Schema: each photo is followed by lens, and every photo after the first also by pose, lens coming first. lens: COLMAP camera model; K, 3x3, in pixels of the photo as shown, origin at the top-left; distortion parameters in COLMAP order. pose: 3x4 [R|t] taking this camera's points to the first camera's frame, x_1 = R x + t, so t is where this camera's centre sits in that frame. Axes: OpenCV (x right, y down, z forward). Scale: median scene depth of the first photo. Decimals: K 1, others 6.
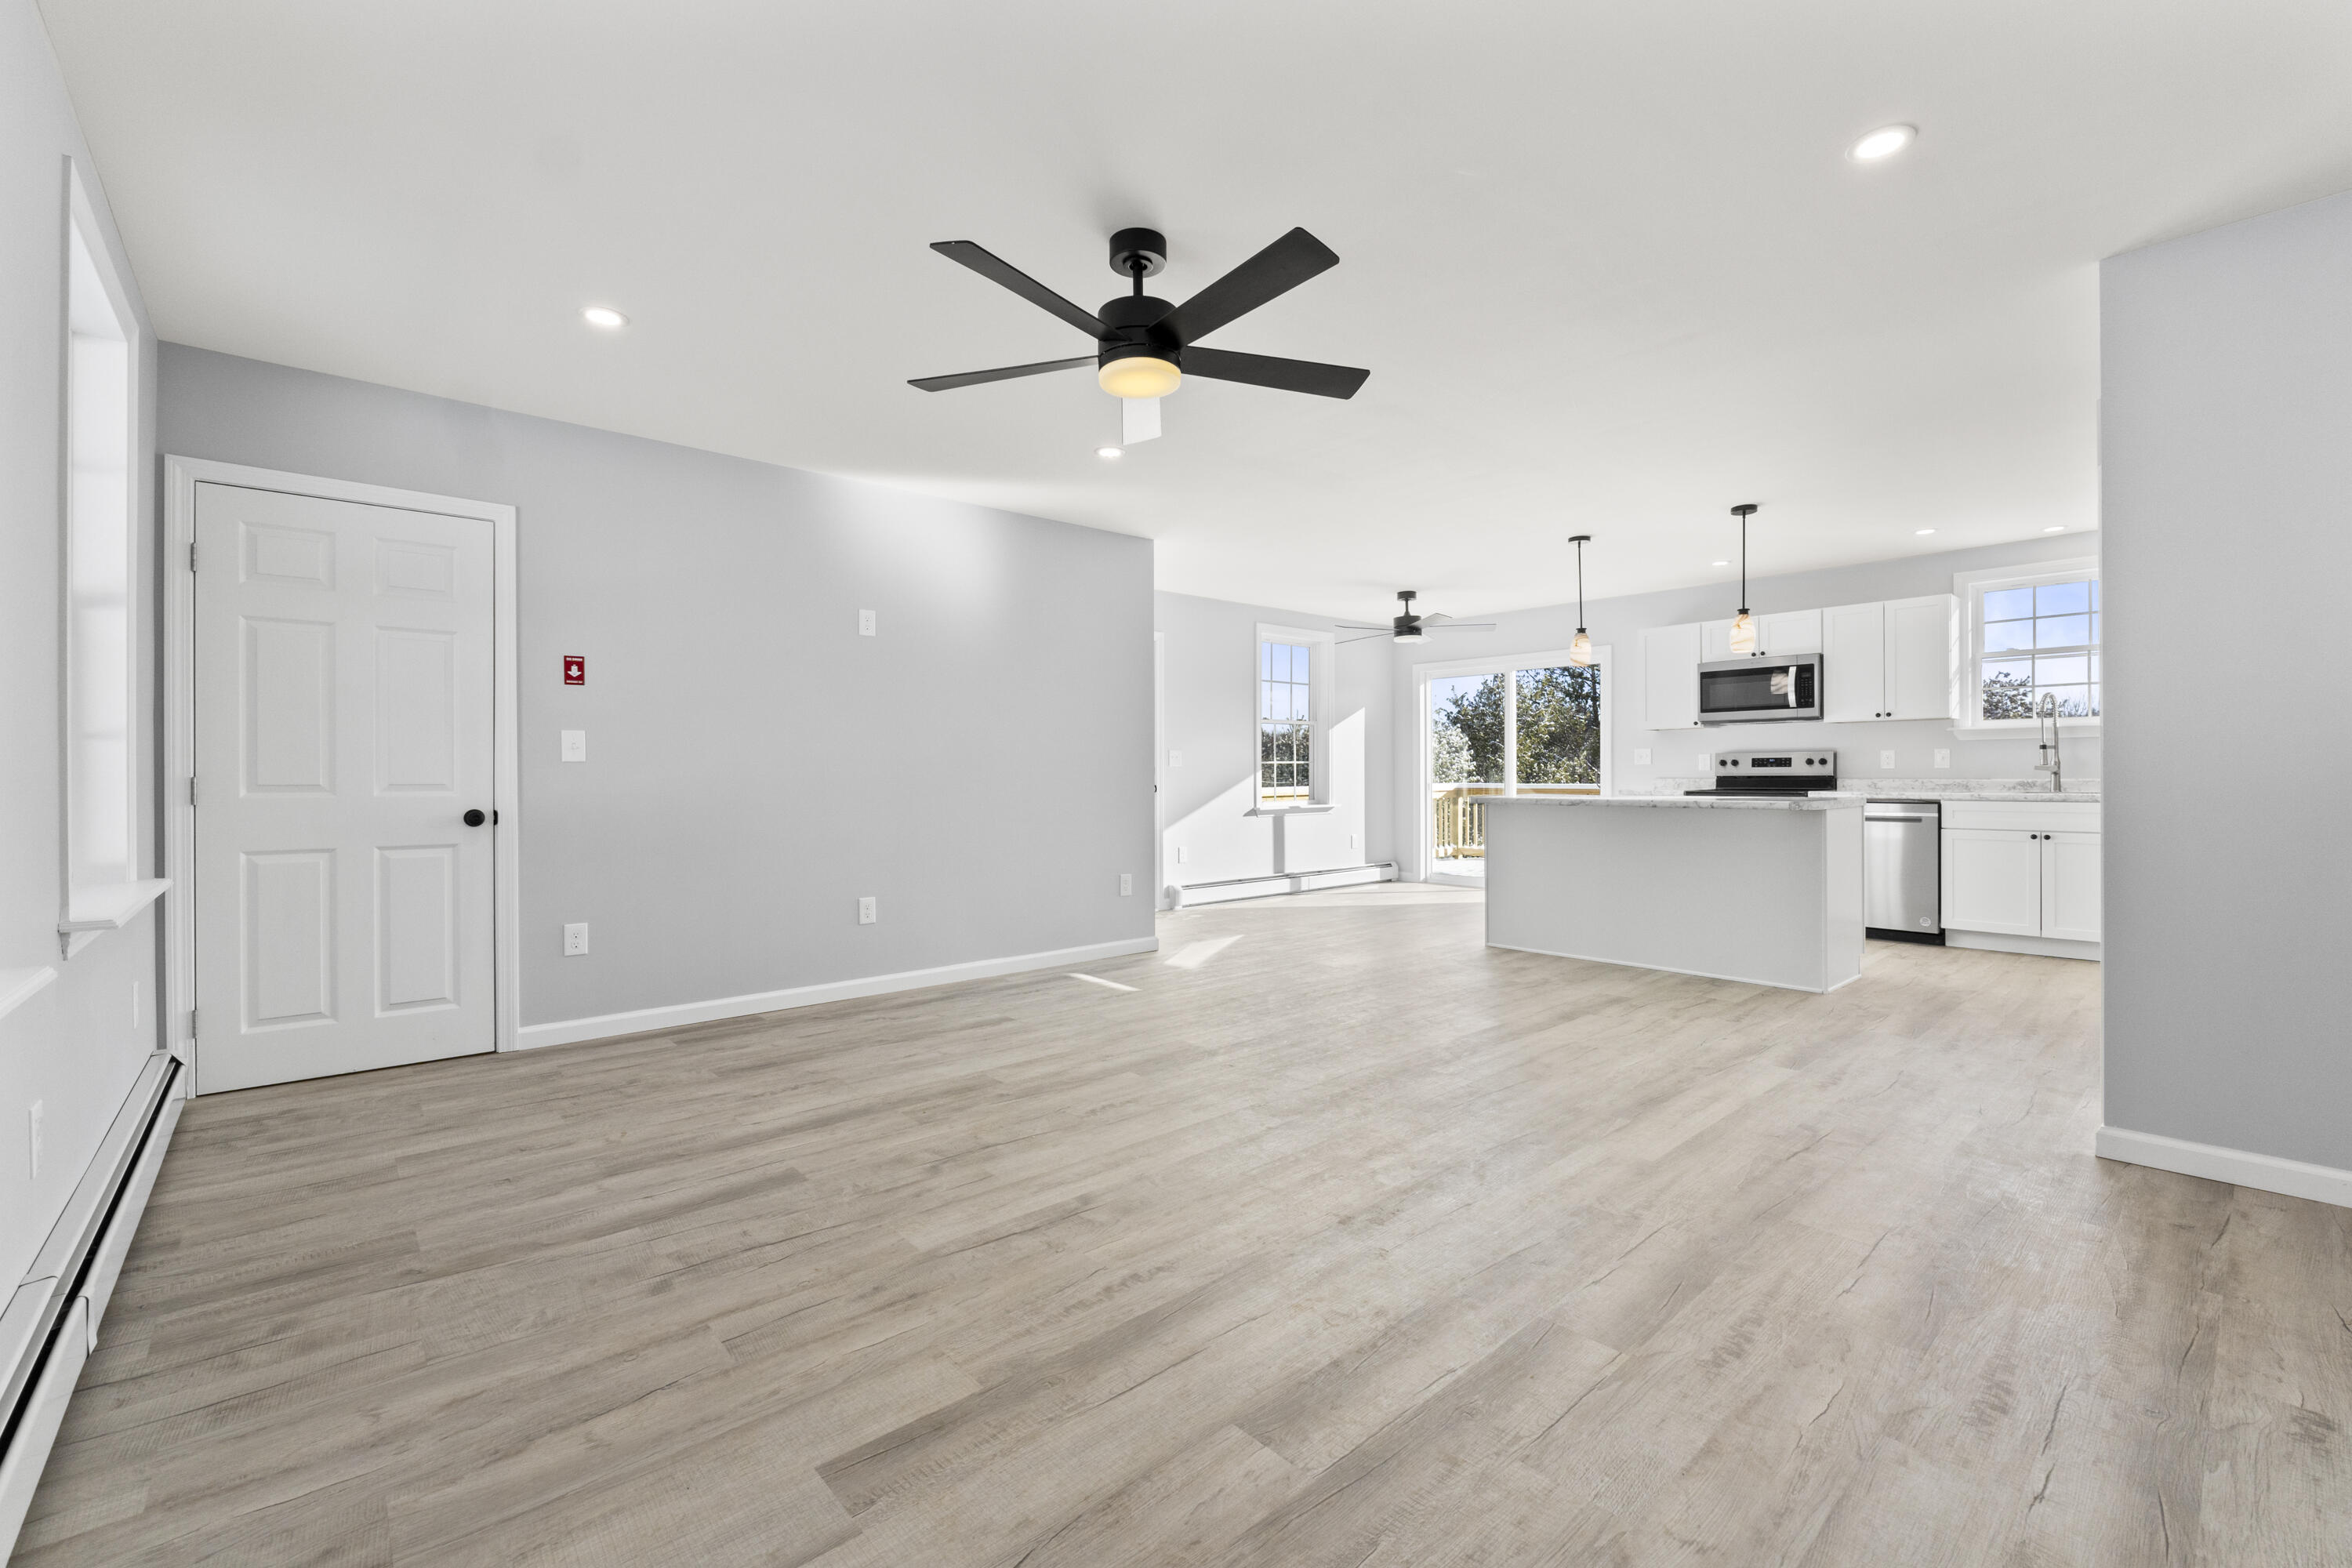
lens RADIAL K [[990.7, 0, 1185.8], [0, 990.7, 781.5], [0, 0, 1]] dist [-0.014549, 0.000644]
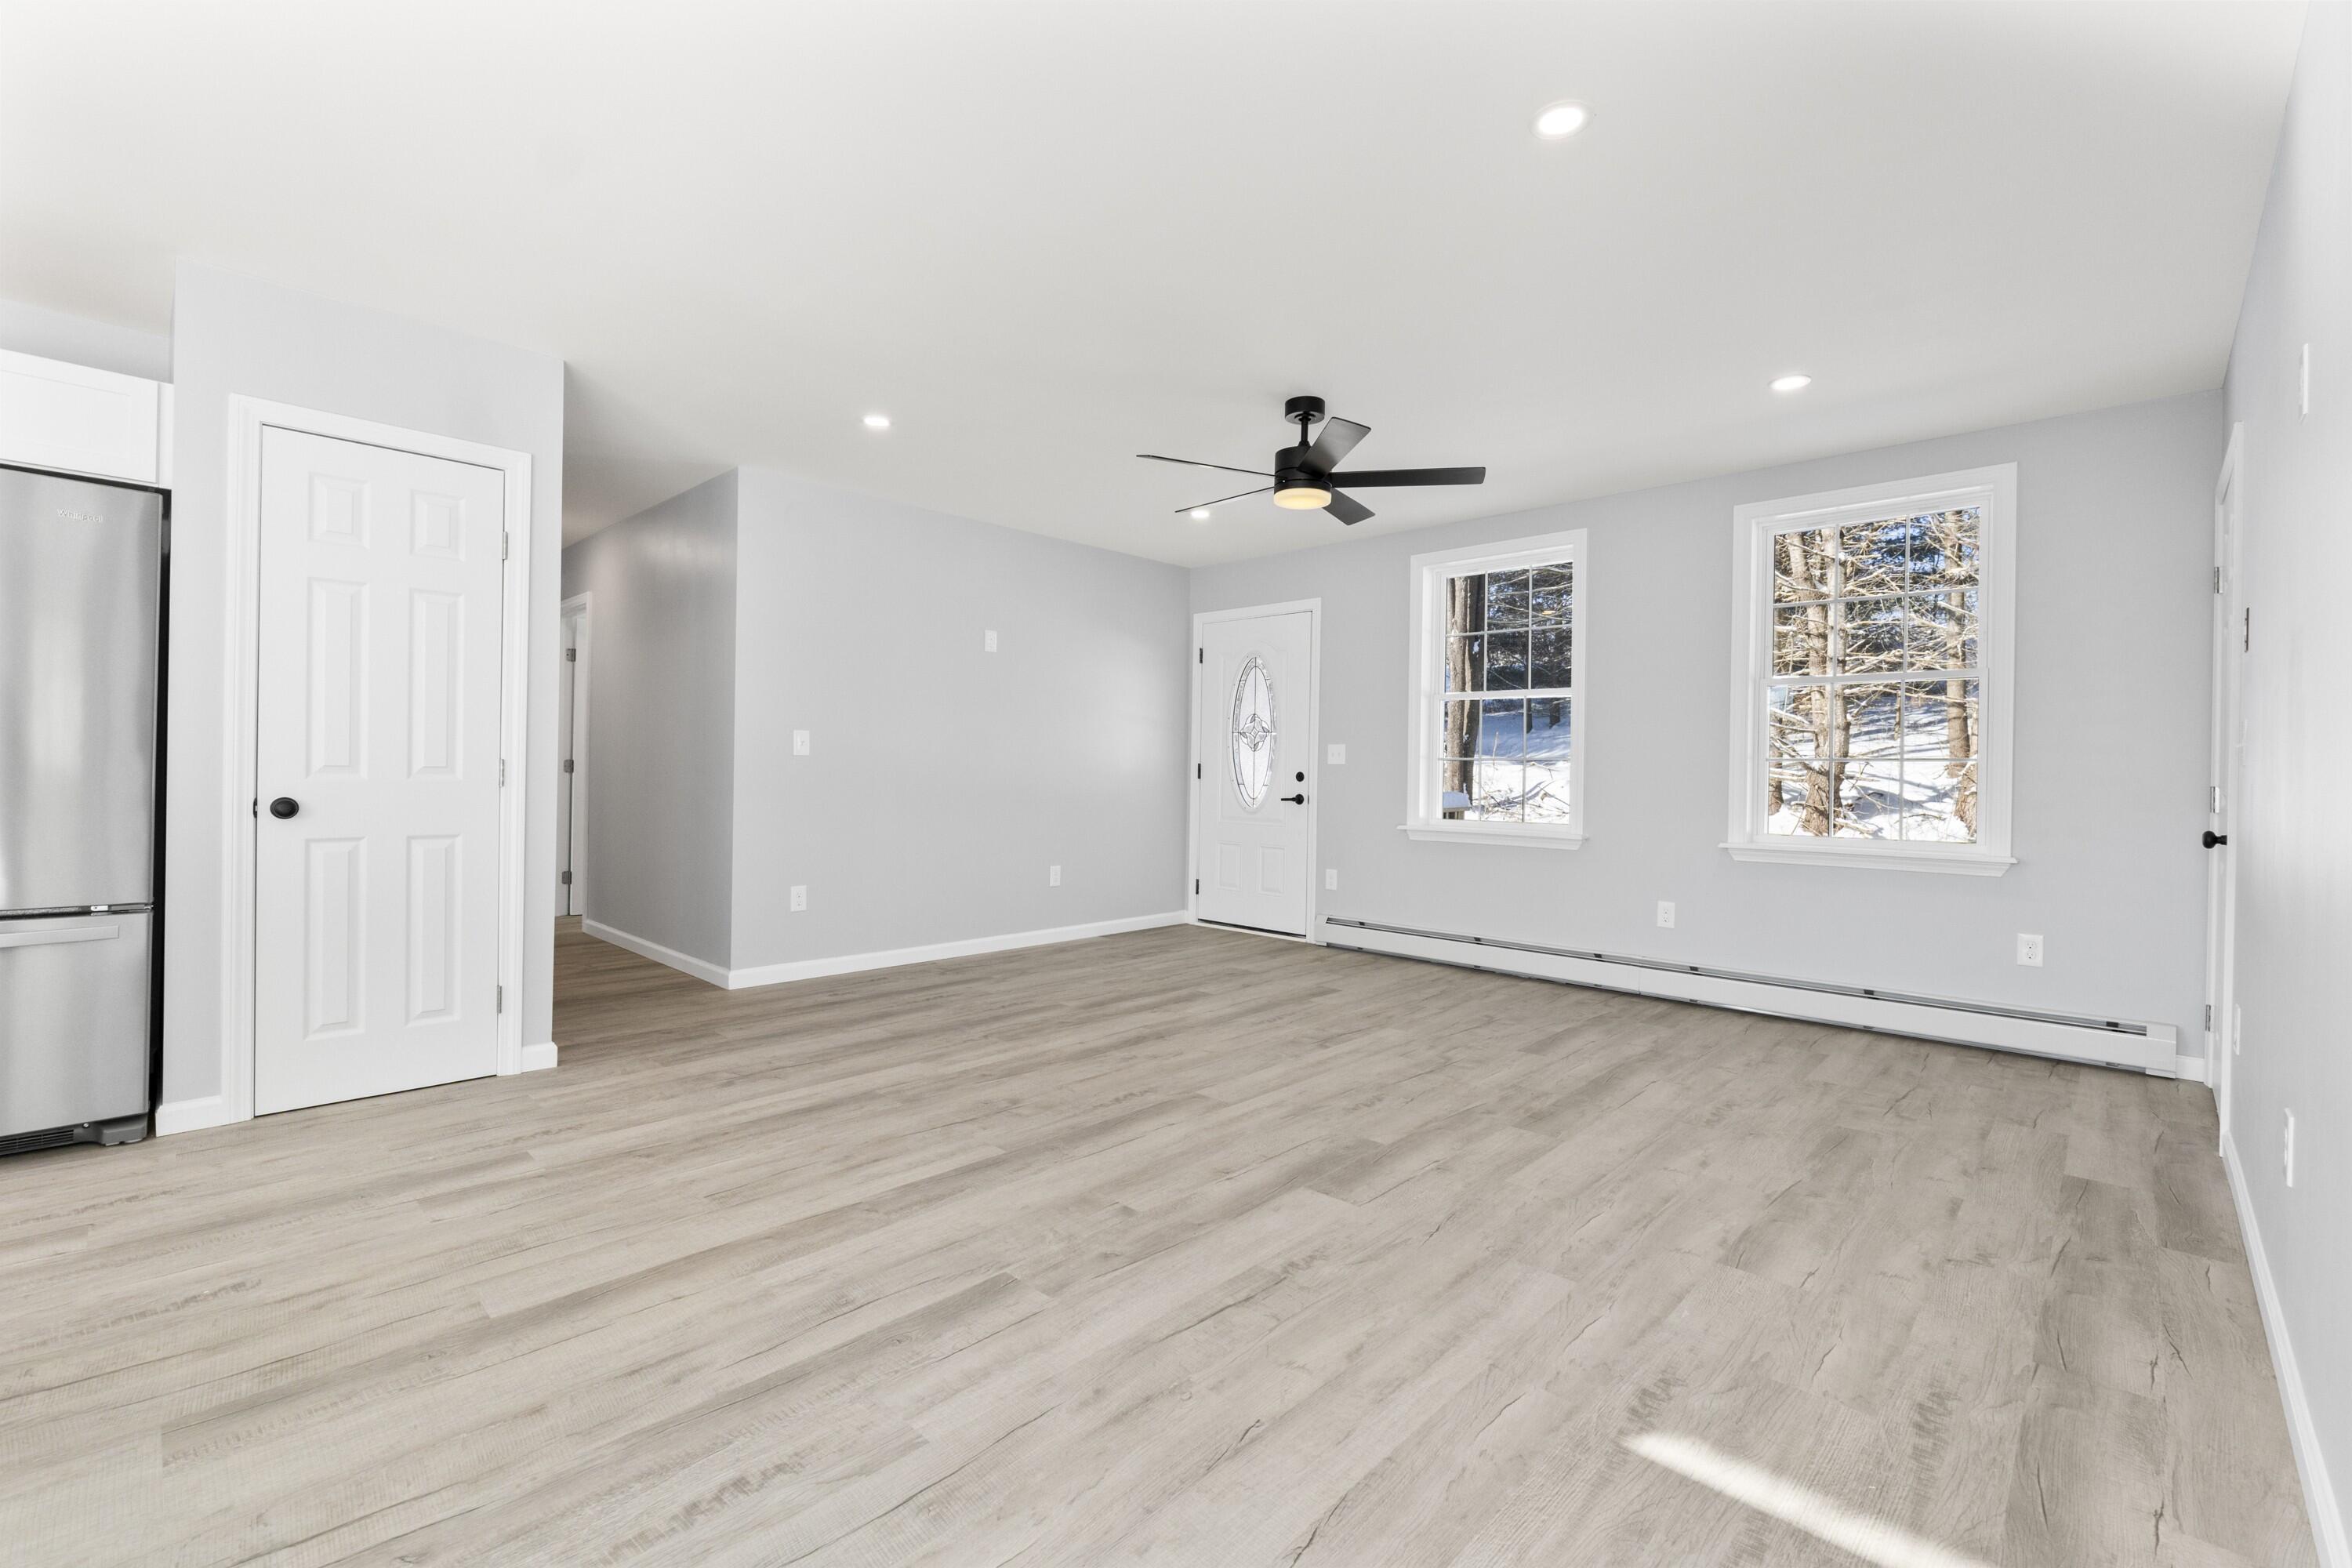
lens RADIAL K [[990.7, 0, 1171.1], [0, 990.7, 775.5], [0, 0, 1]] dist [-0.014549, 0.000644]
pose [[-0.997363, -0.011657, -0.071627, 0.095983], [-0.012525, 0.999853, 0.011678, -0.007546], [0.071481, 0.012544, -0.997363, 0.956493]]
